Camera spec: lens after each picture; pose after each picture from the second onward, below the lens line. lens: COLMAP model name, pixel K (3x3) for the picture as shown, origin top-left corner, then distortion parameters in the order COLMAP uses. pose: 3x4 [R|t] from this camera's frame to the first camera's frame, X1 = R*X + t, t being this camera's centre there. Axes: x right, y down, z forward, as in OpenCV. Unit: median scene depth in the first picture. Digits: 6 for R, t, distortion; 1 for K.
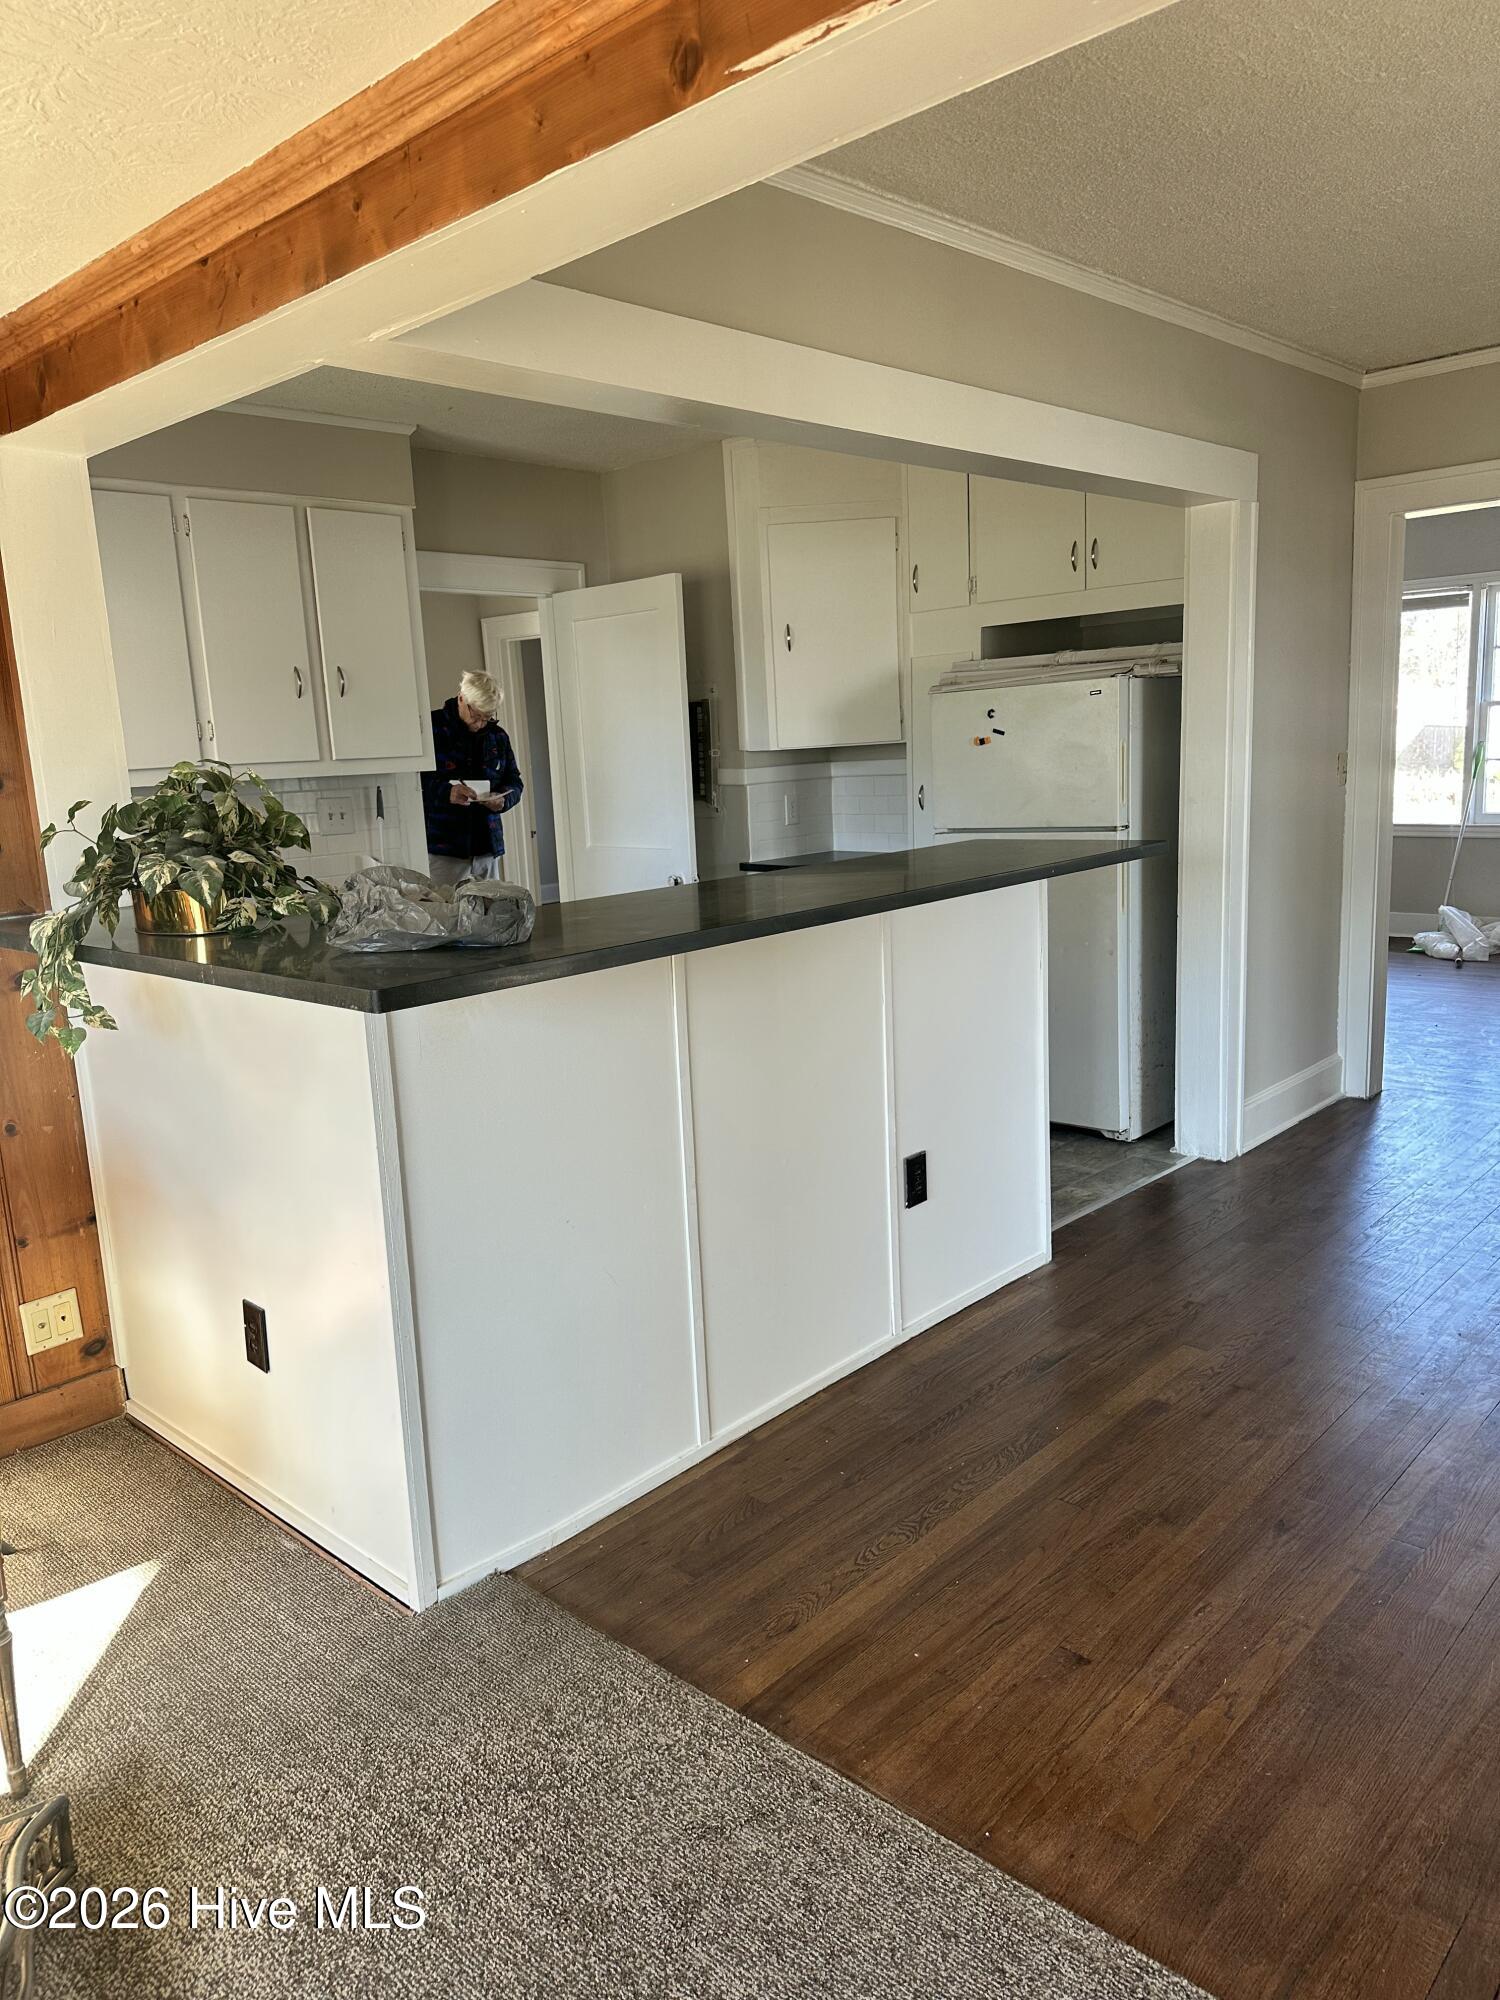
lens RADIAL K [[1396.1, 0, 748.4], [0, 1396.1, 985.6], [0, 0, 1]] dist [0.016630, -0.038670]
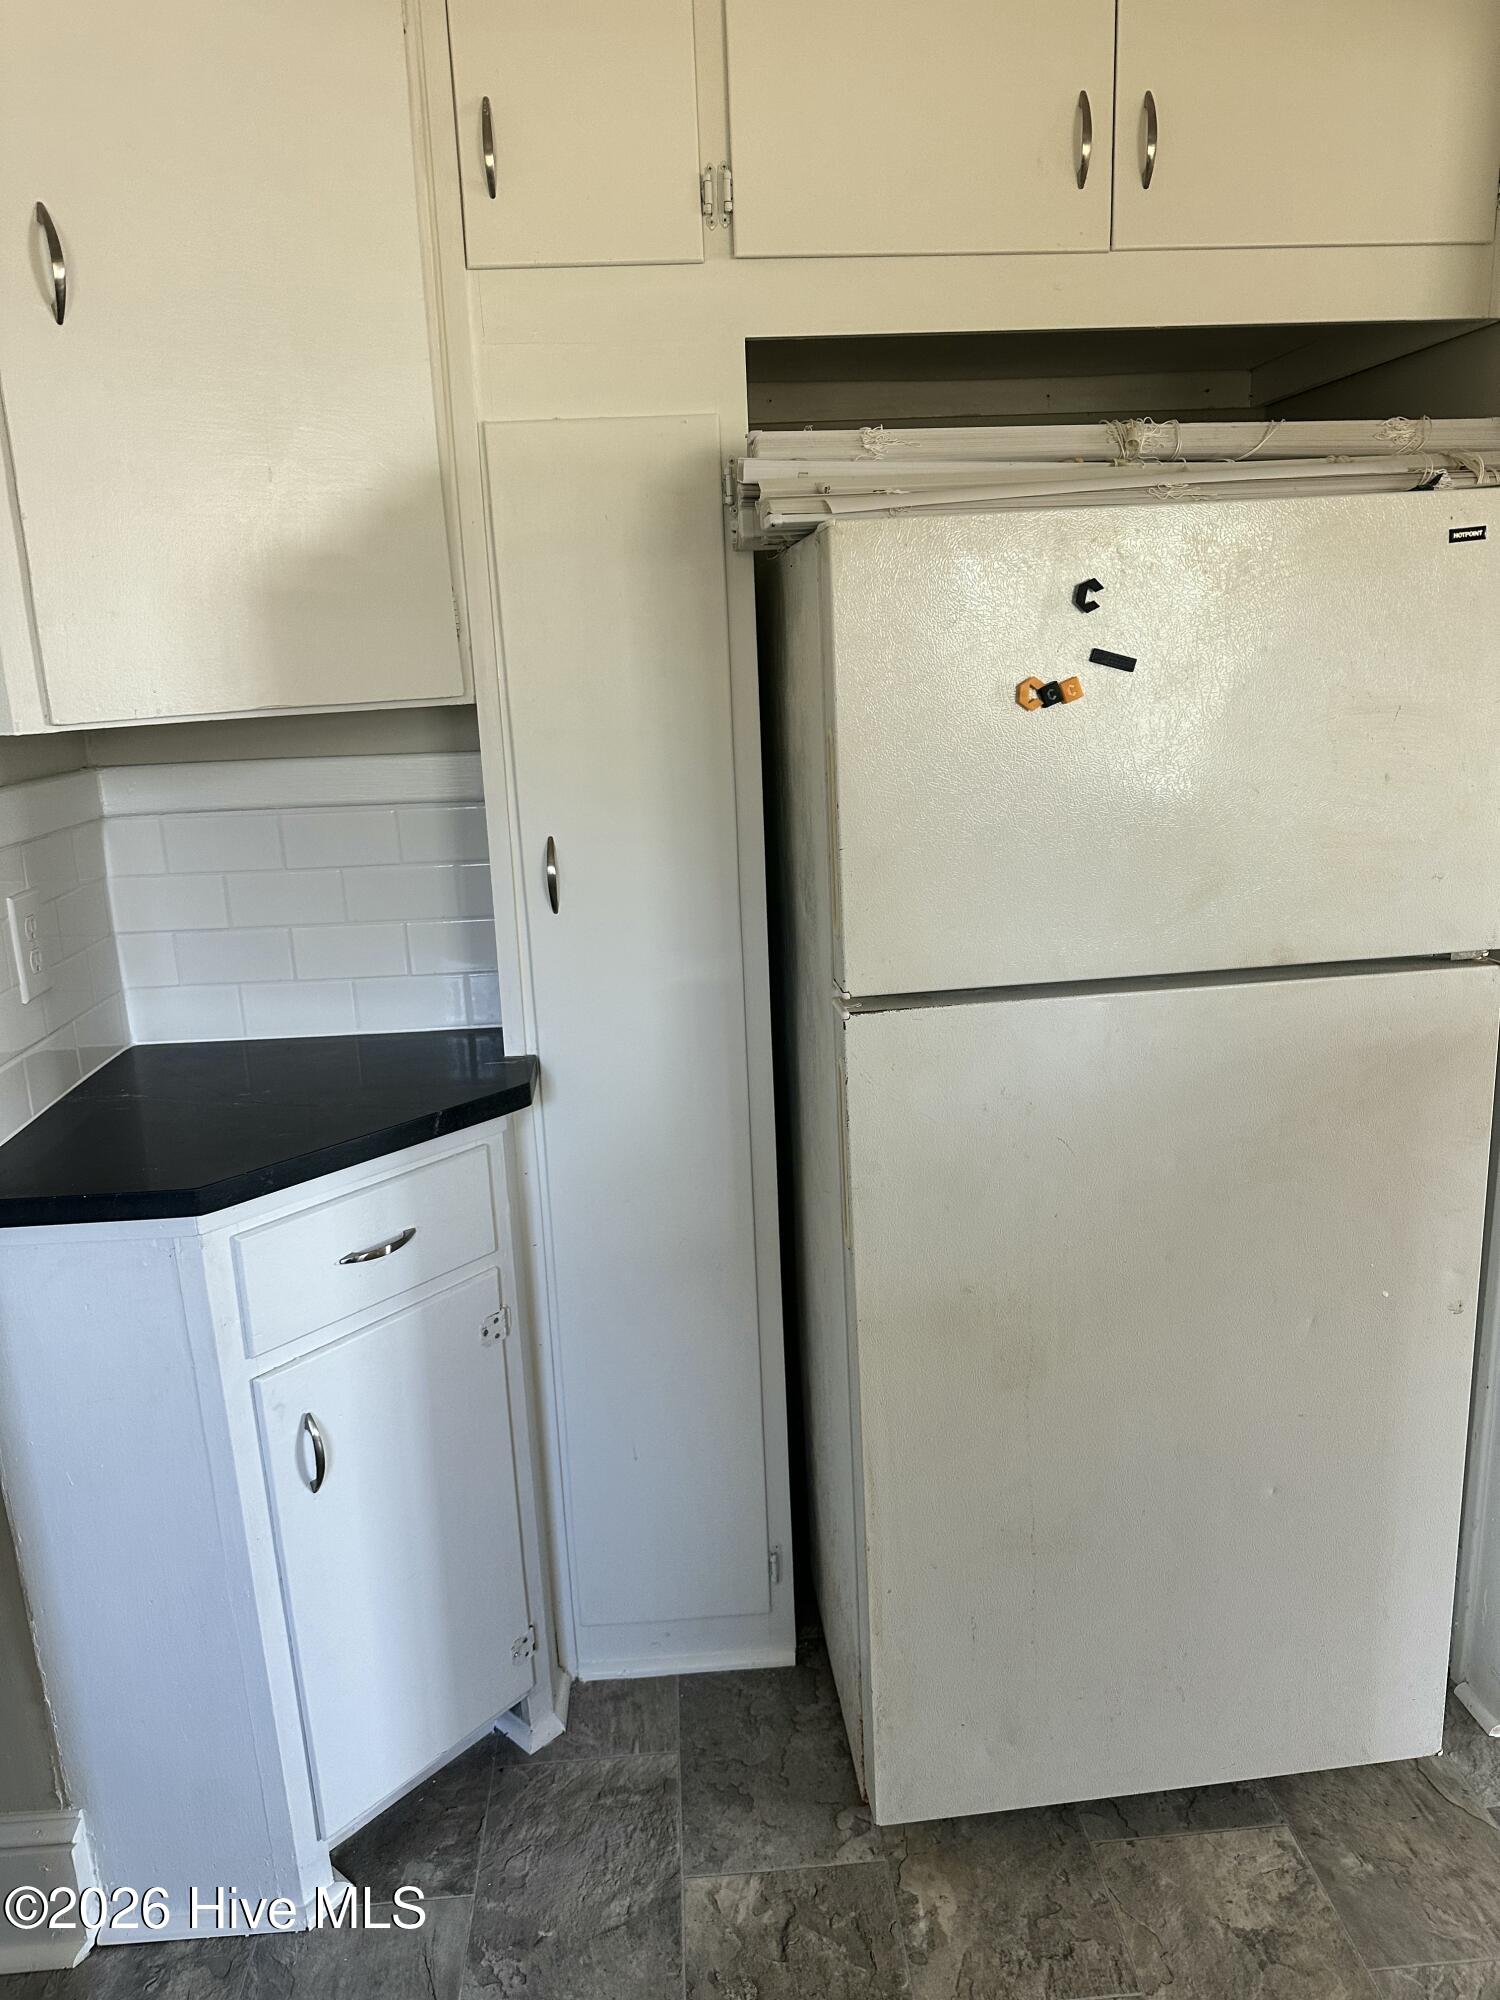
lens RADIAL K [[1396.1, 0, 753.0], [0, 1396.1, 999.3], [0, 0, 1]] dist [0.016630, -0.038670]
pose [[0.680254, -0.145121, 0.718467, -0.092801], [0.130201, 0.988540, 0.076396, -0.144170], [-0.721320, 0.041577, 0.691353, 0.858238]]
